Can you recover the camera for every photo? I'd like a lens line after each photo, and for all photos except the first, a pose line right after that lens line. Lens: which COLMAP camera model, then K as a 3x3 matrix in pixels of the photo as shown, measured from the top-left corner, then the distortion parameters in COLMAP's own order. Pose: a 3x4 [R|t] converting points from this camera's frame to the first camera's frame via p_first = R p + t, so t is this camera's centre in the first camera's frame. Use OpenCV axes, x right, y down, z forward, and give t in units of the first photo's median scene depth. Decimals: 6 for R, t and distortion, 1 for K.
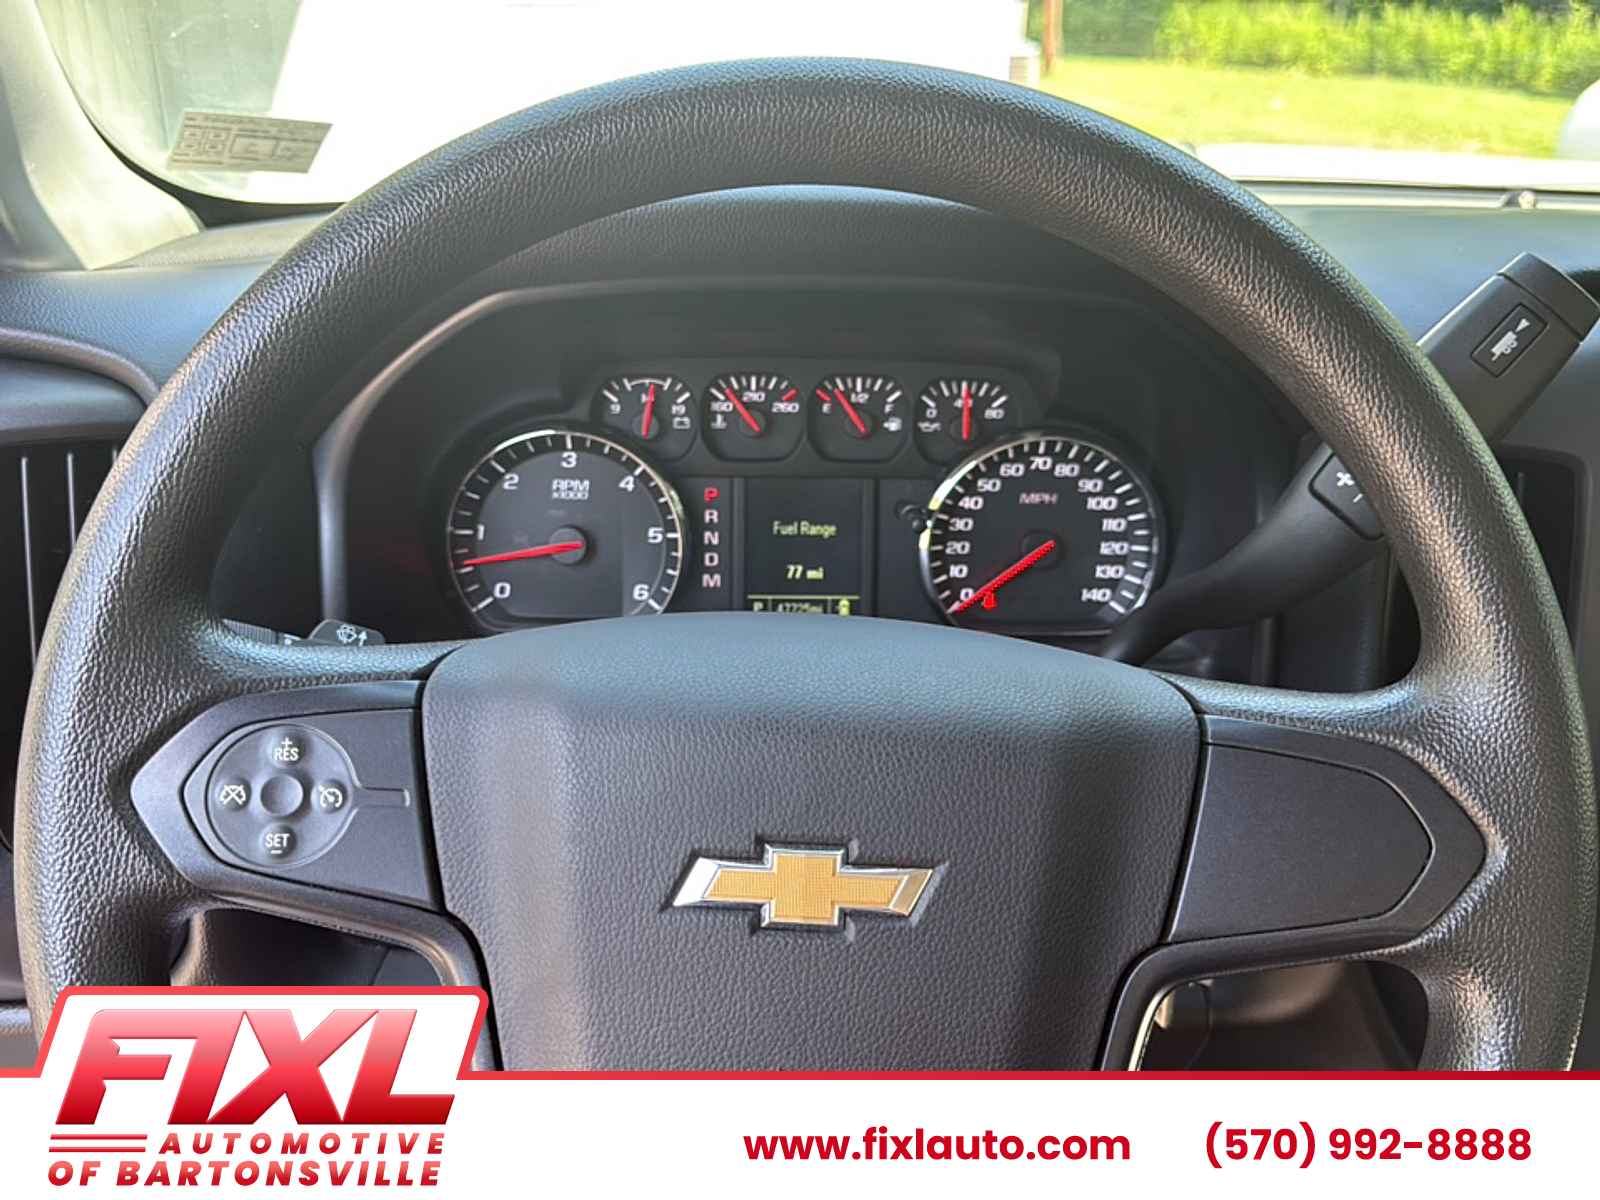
lens RADIAL K [[1543.0, 0, 808.4], [0, 1543.0, 610.4], [0, 0, 1]] dist [0.190846, -0.485807]
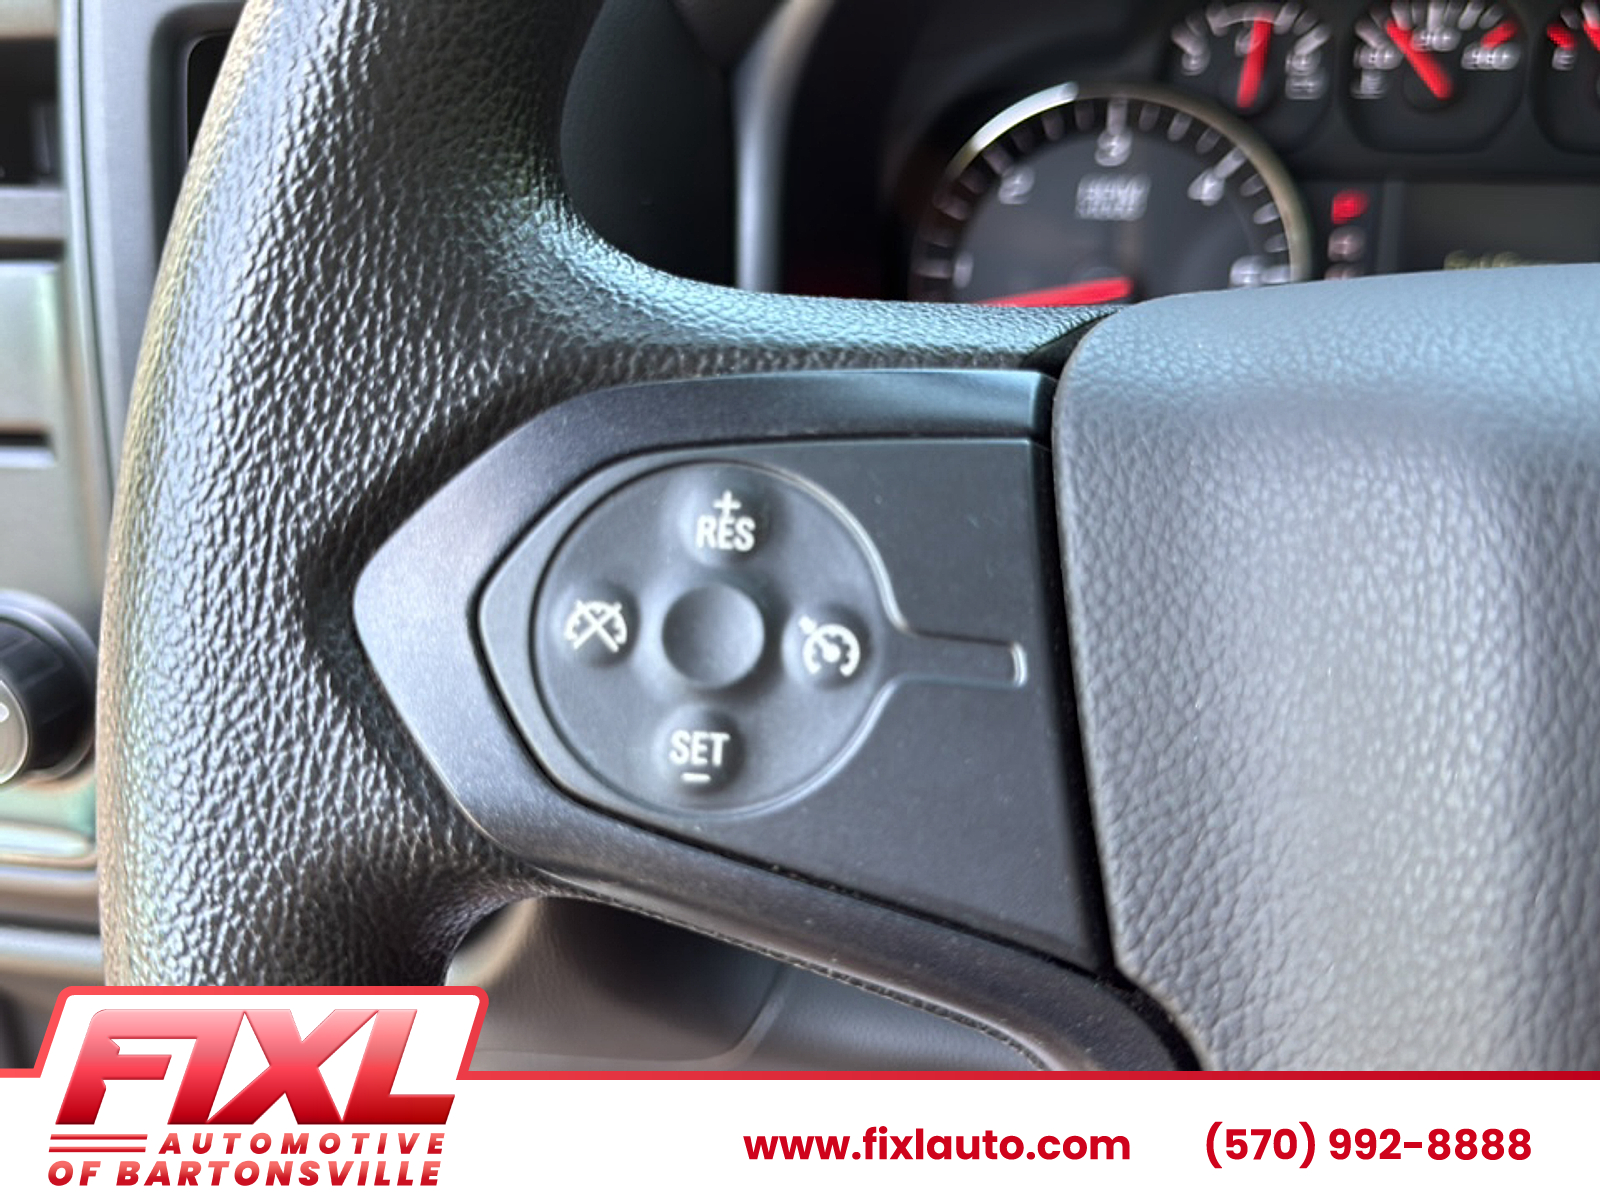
lens RADIAL K [[1543.0, 0, 808.4], [0, 1543.0, 610.4], [0, 0, 1]] dist [0.190846, -0.485807]
pose [[0.976472, 0.055355, -0.208419, -0.132938], [-0.041961, 0.996792, 0.068149, 0.048242], [0.211522, -0.057800, 0.975663, 0.359946]]
